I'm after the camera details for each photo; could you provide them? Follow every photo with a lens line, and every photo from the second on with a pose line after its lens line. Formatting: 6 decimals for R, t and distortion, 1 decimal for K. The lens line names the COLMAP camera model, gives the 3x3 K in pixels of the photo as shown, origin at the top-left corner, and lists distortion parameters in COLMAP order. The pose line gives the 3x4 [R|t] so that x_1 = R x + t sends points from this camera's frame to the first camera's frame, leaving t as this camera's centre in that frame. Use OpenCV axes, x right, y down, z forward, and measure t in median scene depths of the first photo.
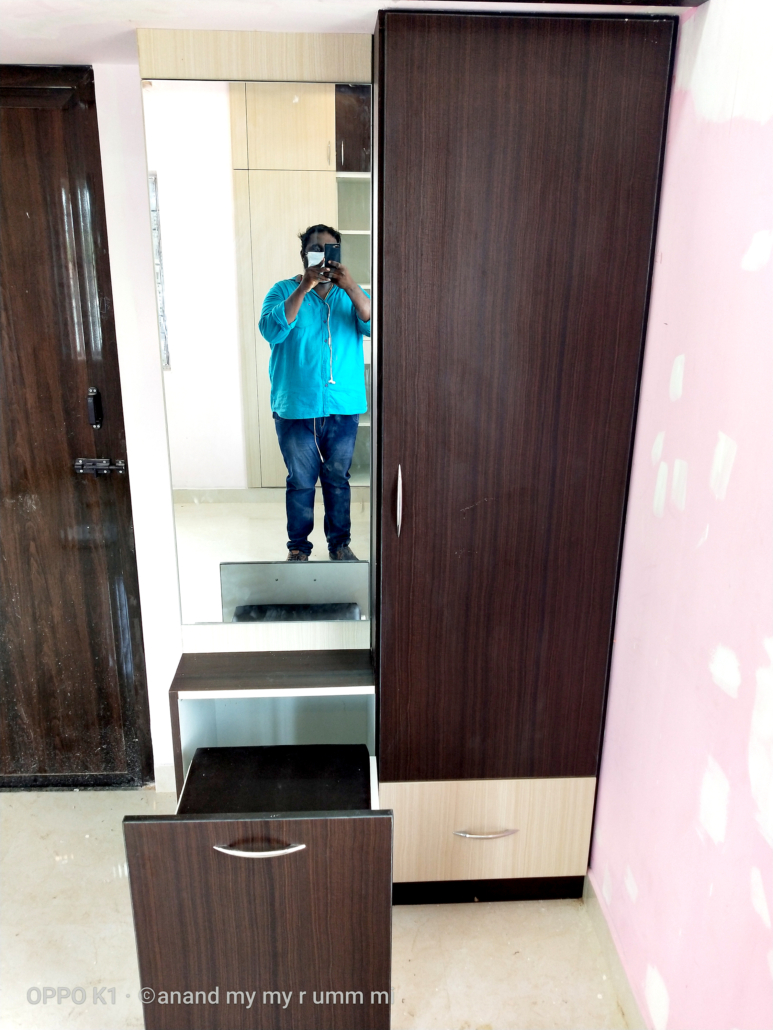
lens RADIAL K [[836.5, 0, 381.8], [0, 836.5, 522.1], [0, 0, 1]] dist [0.018190, -0.046843]
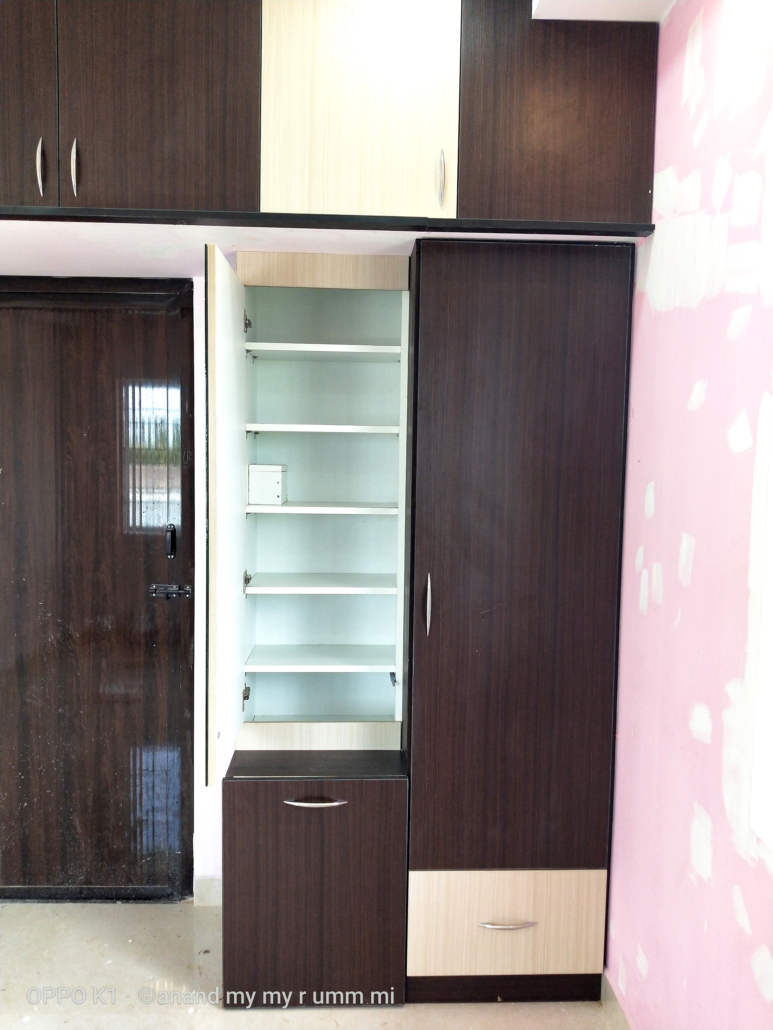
lens RADIAL K [[836.5, 0, 383.5], [0, 836.5, 522.7], [0, 0, 1]] dist [0.018190, -0.046843]
pose [[0.999865, 0.008151, -0.014237, -0.027271], [-0.011270, 0.971907, -0.235097, 0.139406], [0.011921, 0.235225, 0.971868, -0.194032]]
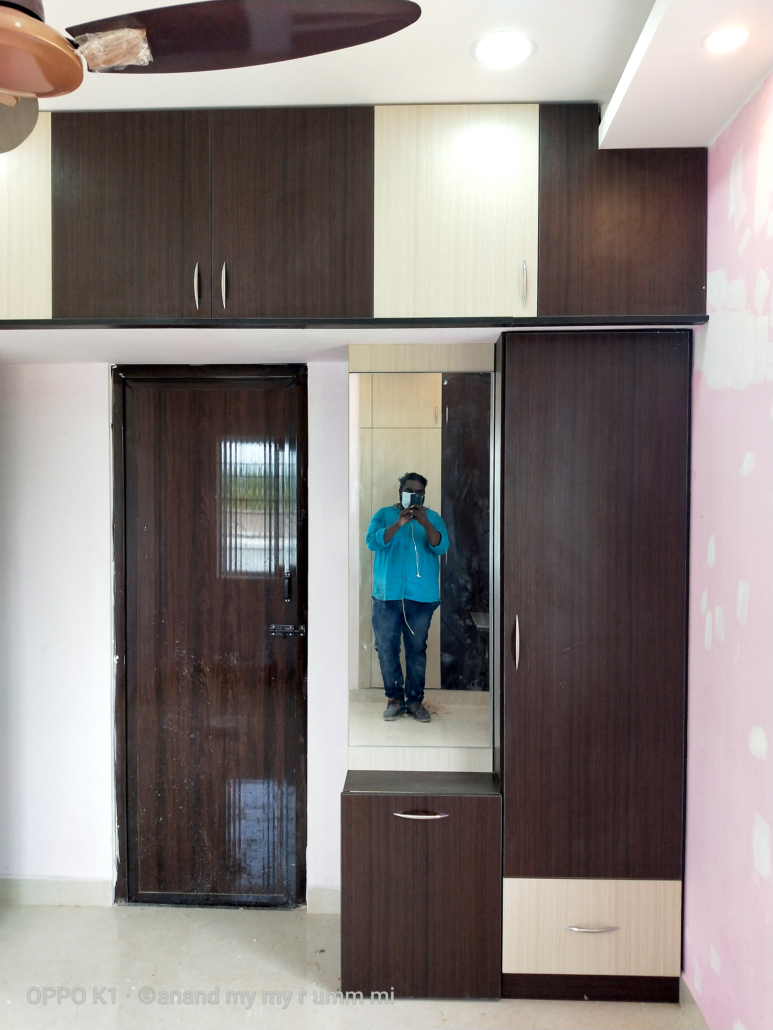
lens RADIAL K [[836.5, 0, 383.9], [0, 836.5, 520.8], [0, 0, 1]] dist [0.018190, -0.046843]
pose [[0.995529, -0.004580, -0.094341, -0.066245], [-0.022333, 0.959088, -0.282225, 0.173197], [0.091774, 0.283070, 0.954698, -0.395304]]
